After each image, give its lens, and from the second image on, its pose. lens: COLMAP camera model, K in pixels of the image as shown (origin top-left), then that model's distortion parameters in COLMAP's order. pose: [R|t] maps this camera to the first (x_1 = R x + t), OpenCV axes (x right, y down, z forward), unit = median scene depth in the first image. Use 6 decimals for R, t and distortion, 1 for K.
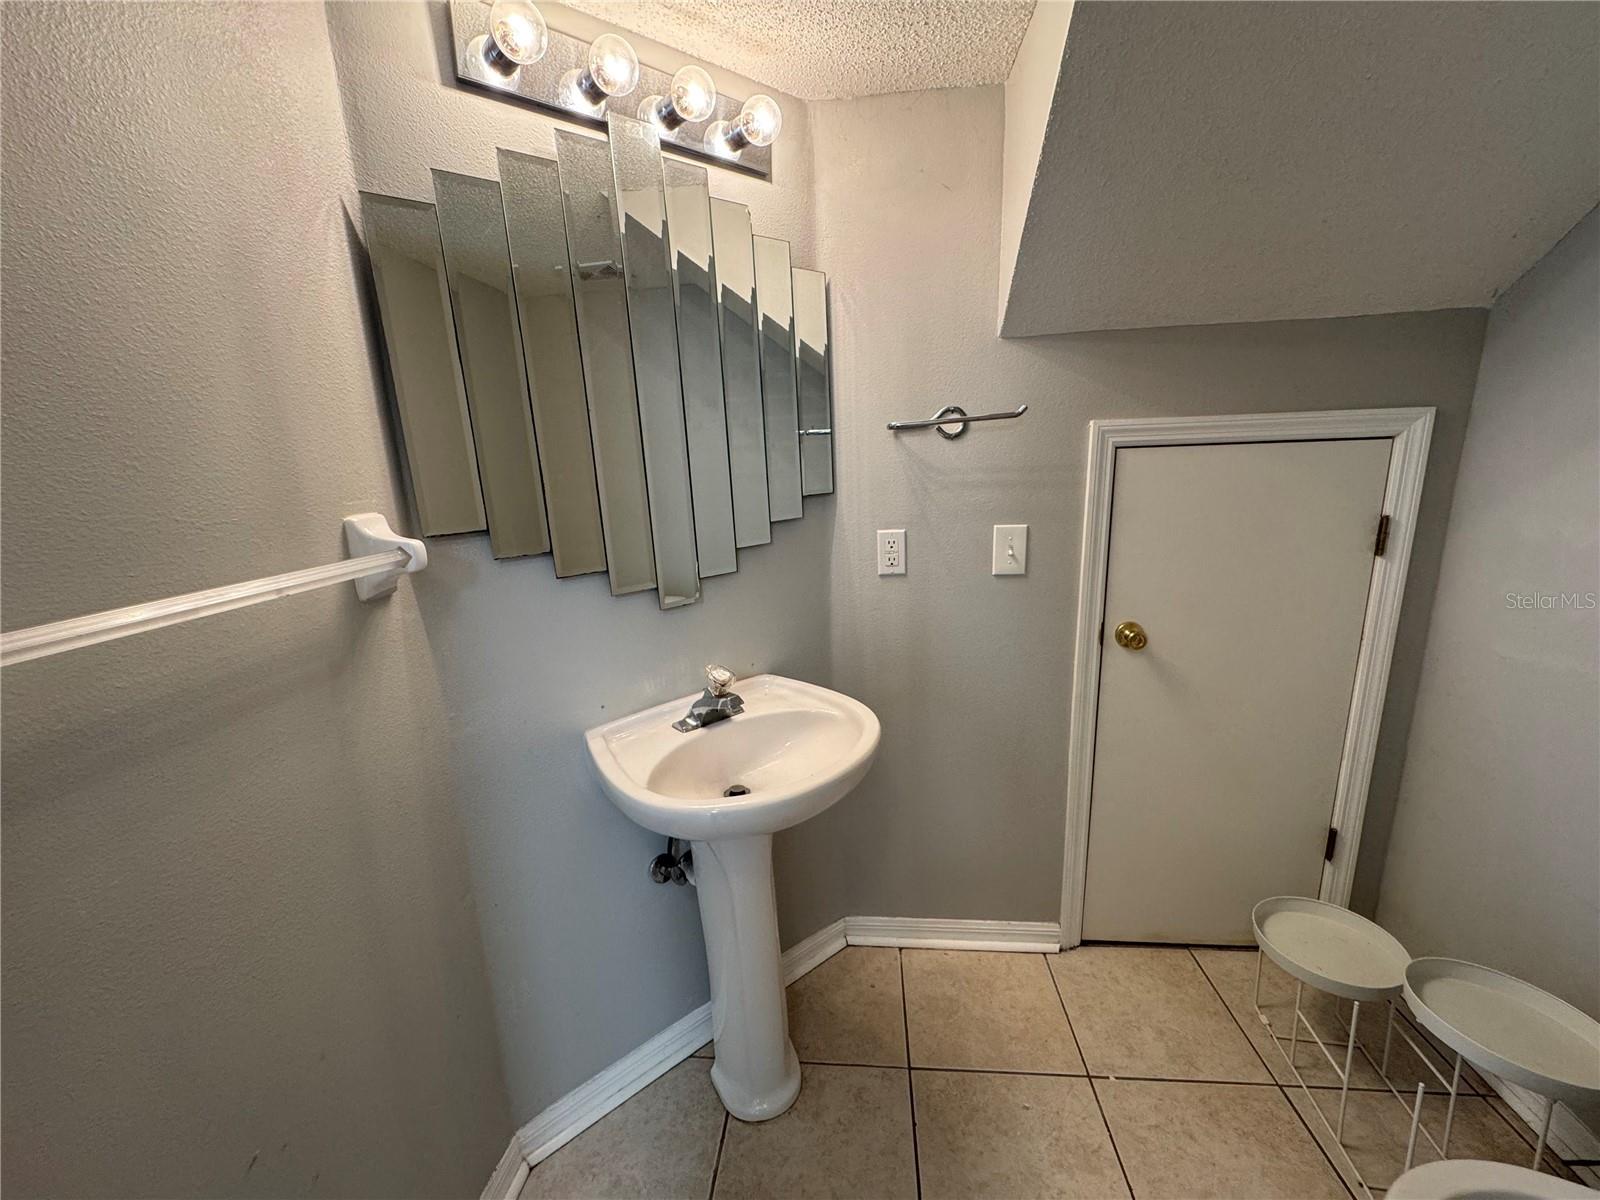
lens RADIAL K [[637.4, 0, 803.6], [0, 637.4, 602.3], [0, 0, 1]] dist [-0.001314, 0.000363]
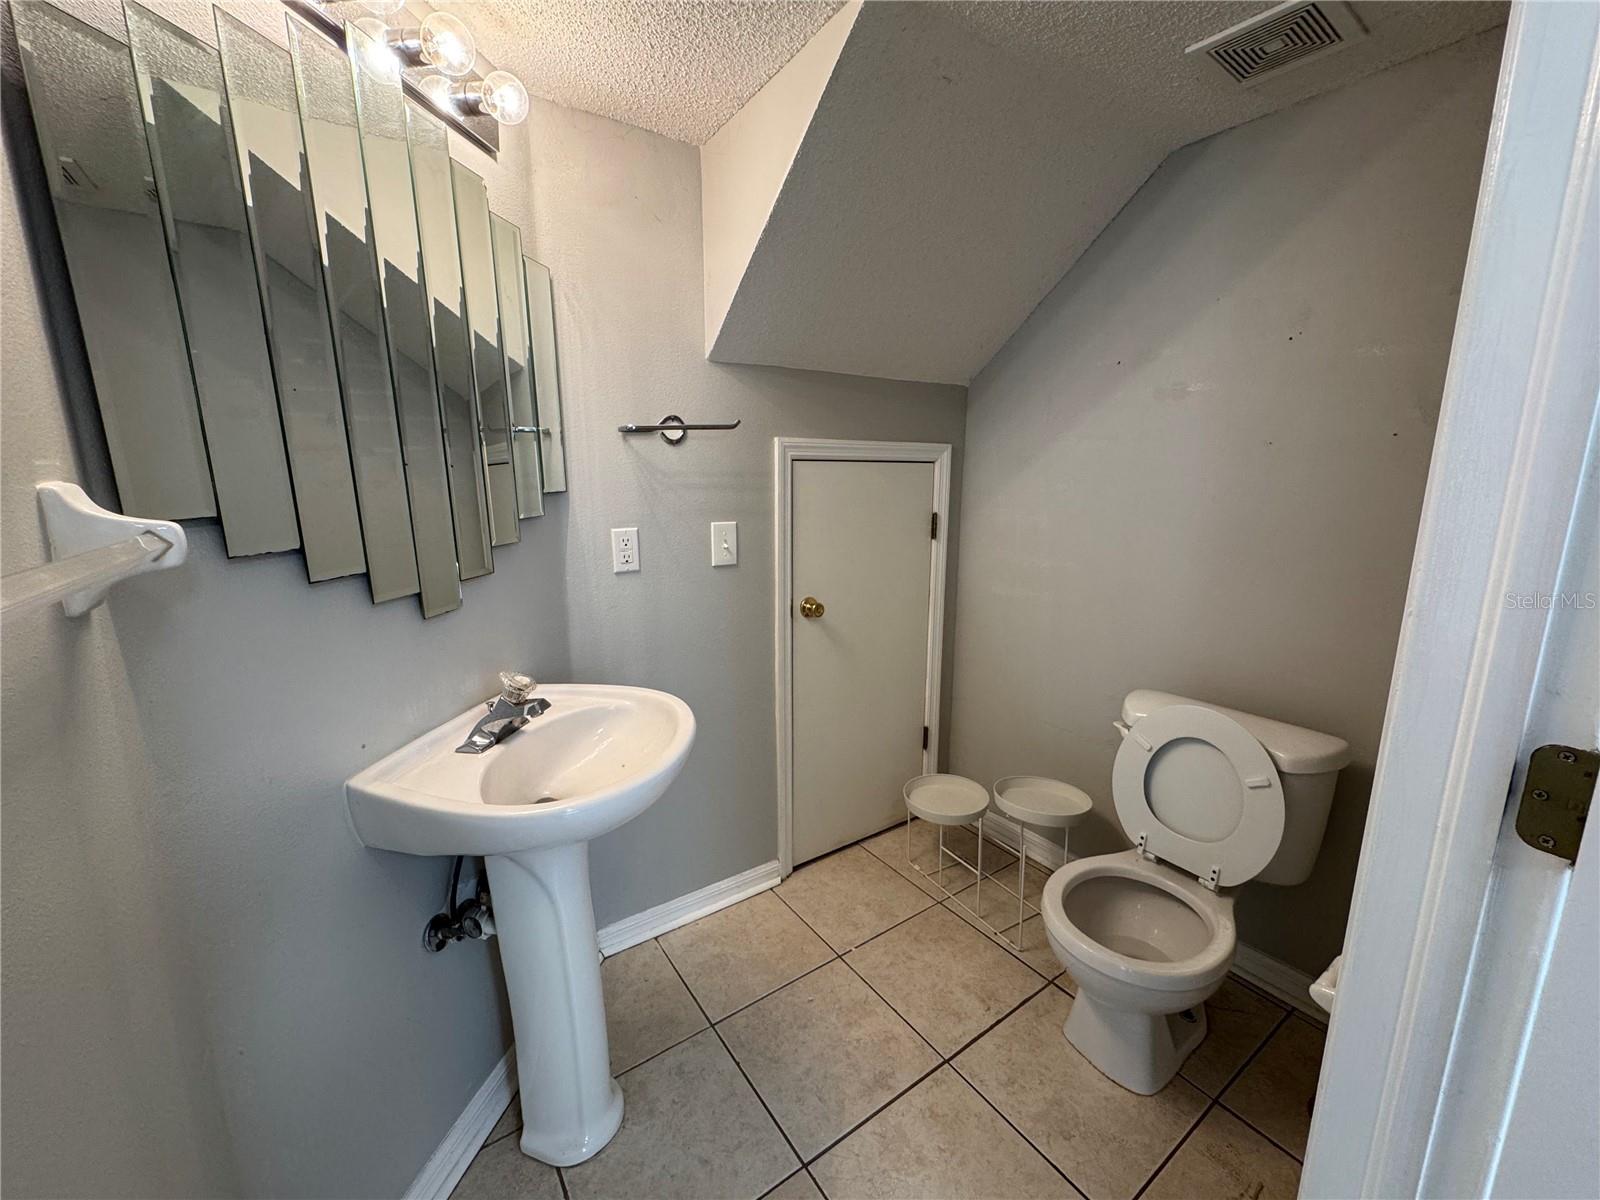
lens RADIAL K [[637.4, 0, 804.4], [0, 637.4, 601.0], [0, 0, 1]] dist [-0.001314, 0.000363]
pose [[0.766750, -0.088059, 0.635877, -0.325160], [0.114374, 0.993438, -0.000339, 0.040463], [-0.631675, 0.072987, 0.771790, 0.024201]]
